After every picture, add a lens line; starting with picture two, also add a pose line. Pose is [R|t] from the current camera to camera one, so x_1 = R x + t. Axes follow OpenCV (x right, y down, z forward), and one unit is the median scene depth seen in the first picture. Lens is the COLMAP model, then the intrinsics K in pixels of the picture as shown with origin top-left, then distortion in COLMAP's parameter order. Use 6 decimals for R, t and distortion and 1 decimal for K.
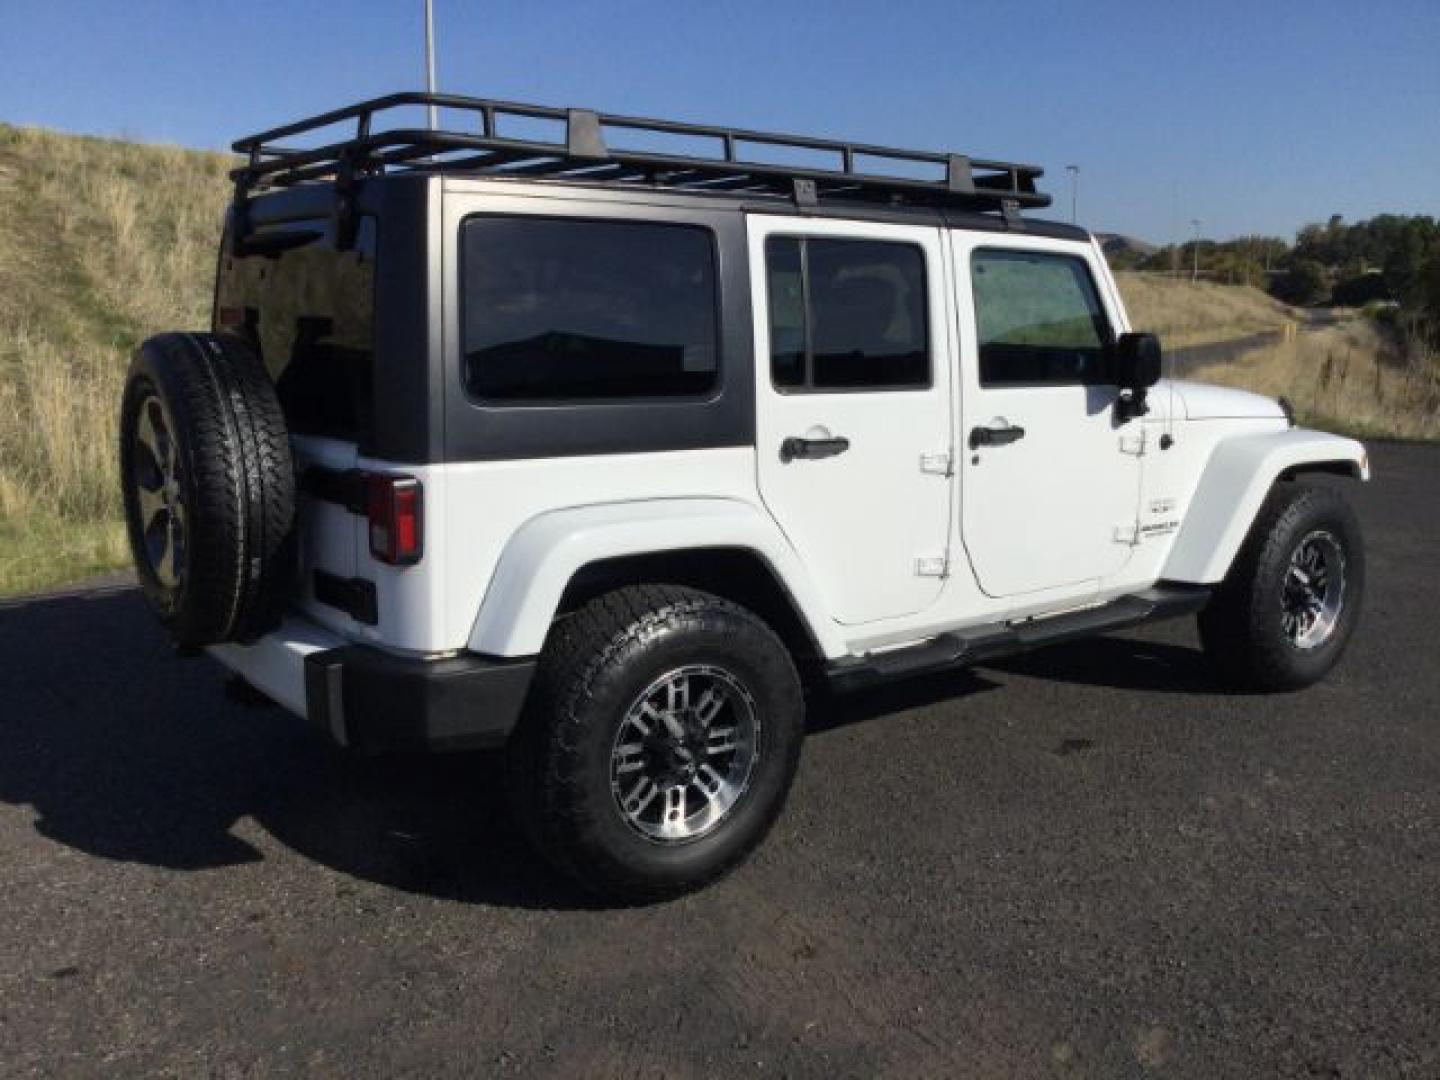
lens RADIAL K [[1345.0, 0, 758.8], [0, 1345.0, 543.8], [0, 0, 1]] dist [-0.128487, 0.339661]
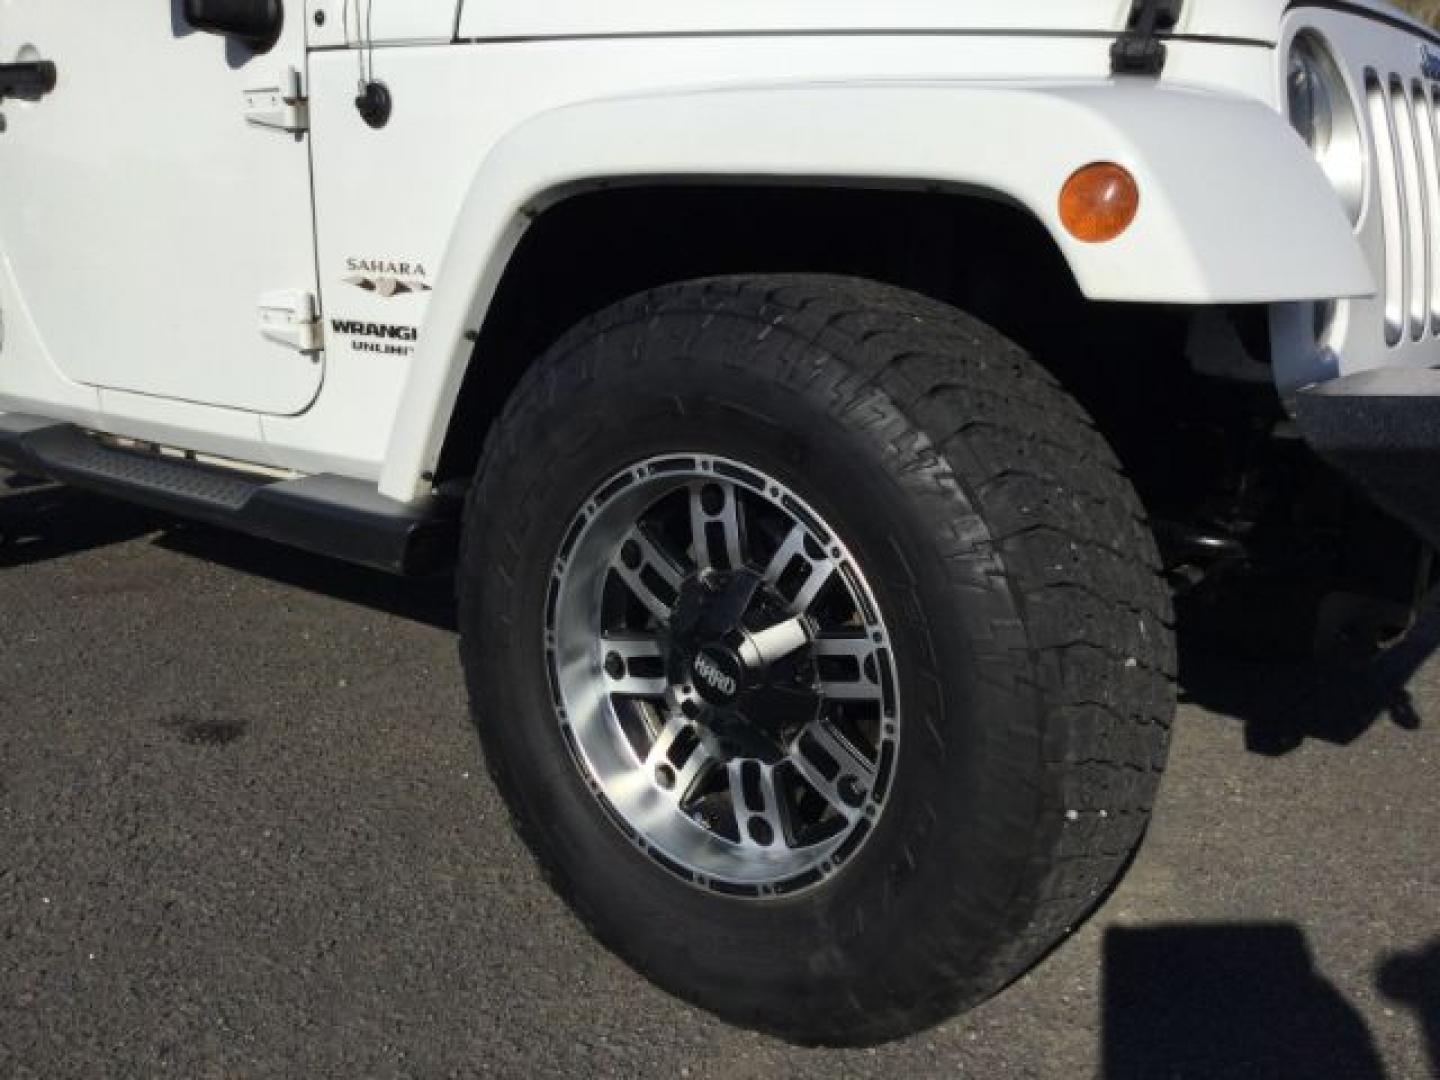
lens RADIAL K [[1346.9, 0, 716.6], [0, 1346.9, 535.9], [0, 0, 1]] dist [0.105748, -0.219218]
pose [[0.235334, 0.215363, -0.947754, 0.840885], [-0.187665, 0.966859, 0.173106, -0.049377], [0.953625, 0.137122, 0.267950, 1.165567]]
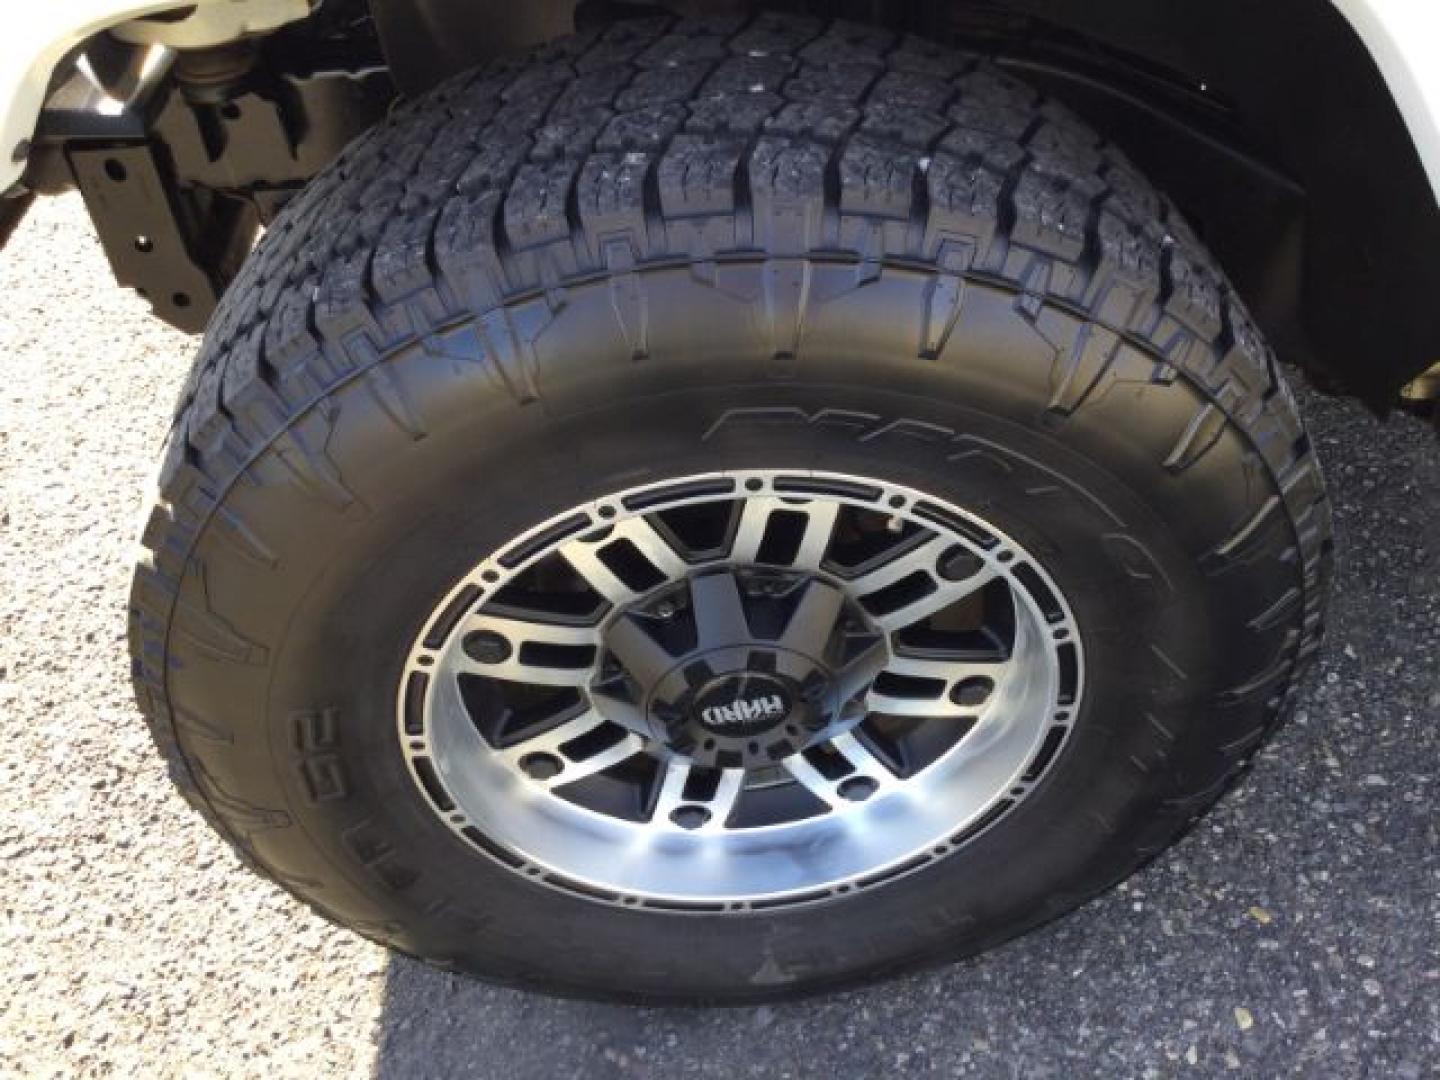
lens RADIAL K [[1346.9, 0, 716.6], [0, 1346.9, 535.9], [0, 0, 1]] dist [0.105748, -0.219218]
pose [[0.361139, -0.134362, -0.922782, 0.738312], [0.865203, 0.417415, 0.277827, -0.036032], [0.347854, -0.898728, 0.266995, 1.225786]]
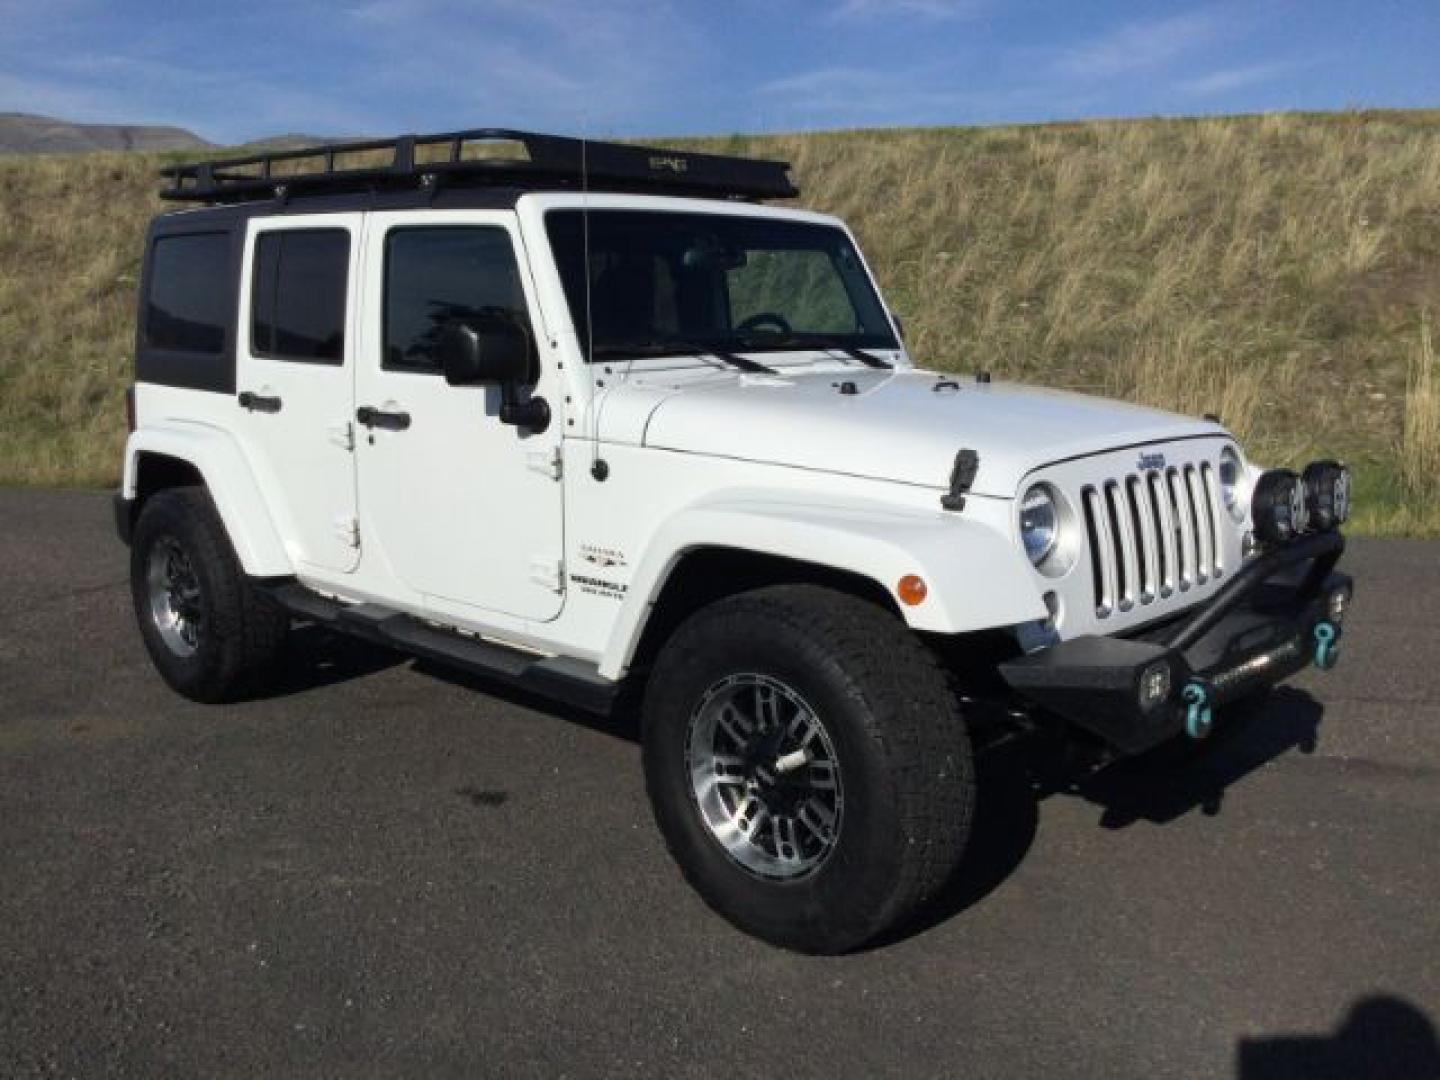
lens RADIAL K [[1346.9, 0, 716.6], [0, 1346.9, 535.9], [0, 0, 1]] dist [0.105748, -0.219218]
pose [[0.151674, 0.159901, -0.975411, 1.216394], [-0.184092, 0.974132, 0.131065, -0.174591], [0.971136, 0.159686, 0.177187, 1.084926]]
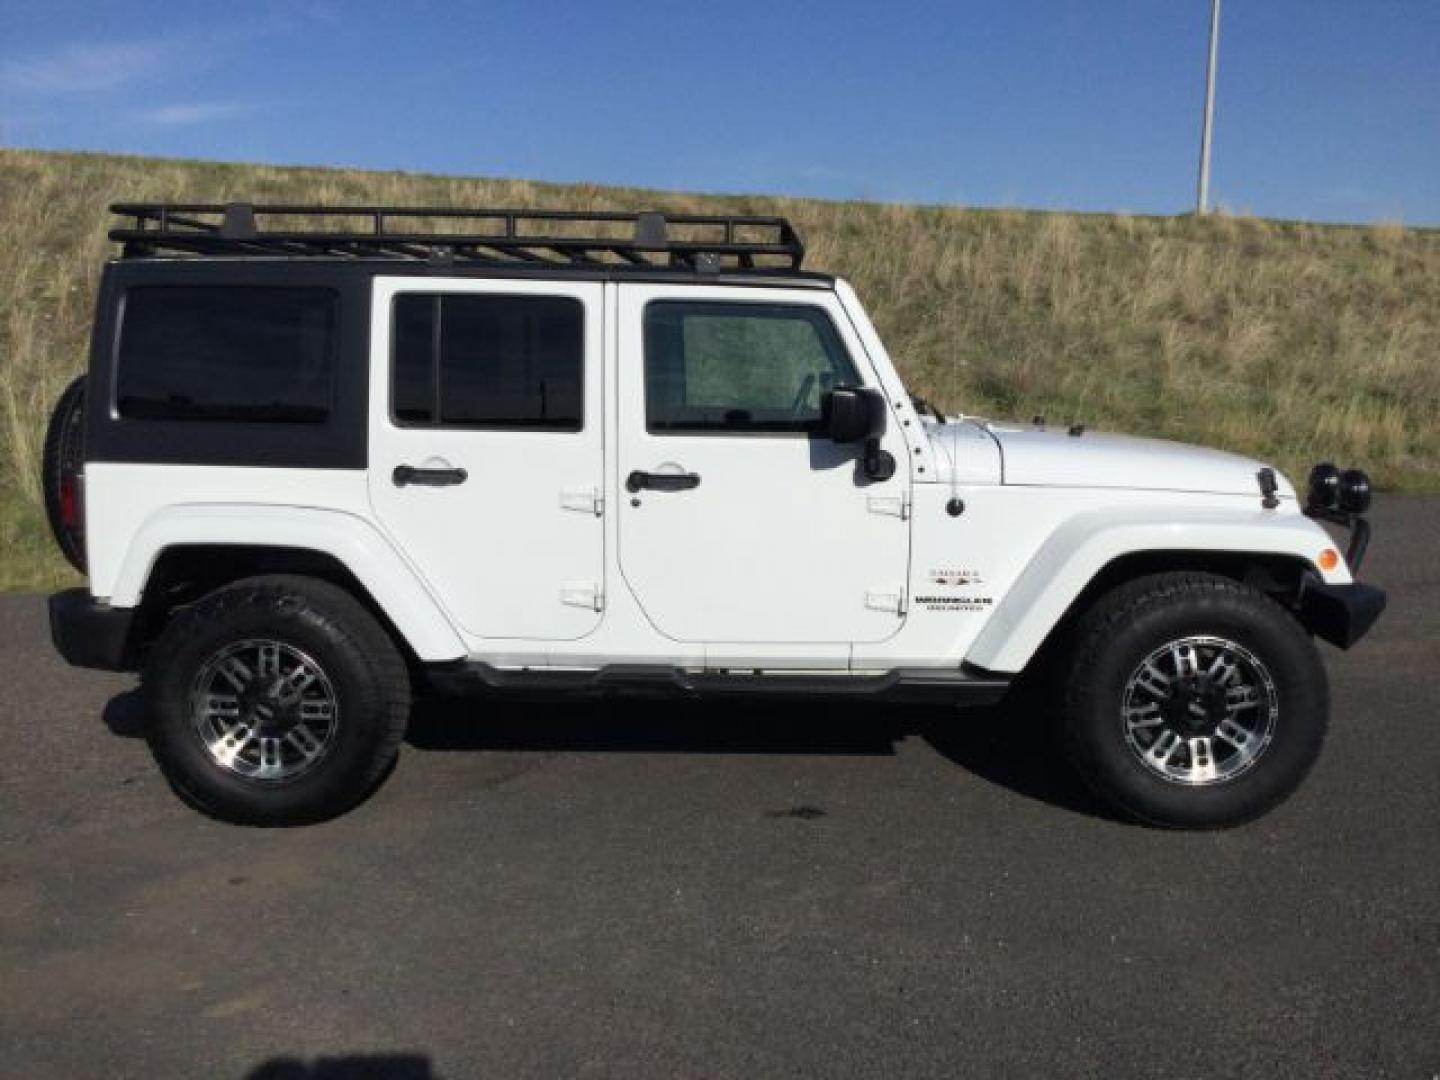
lens RADIAL K [[1346.9, 0, 716.6], [0, 1346.9, 535.9], [0, 0, 1]] dist [0.105748, -0.219218]
pose [[0.778509, 0.087462, -0.621510, 0.867933], [-0.116387, 0.993186, -0.006021, -0.037702], [0.616748, 0.077024, 0.783383, 0.215260]]
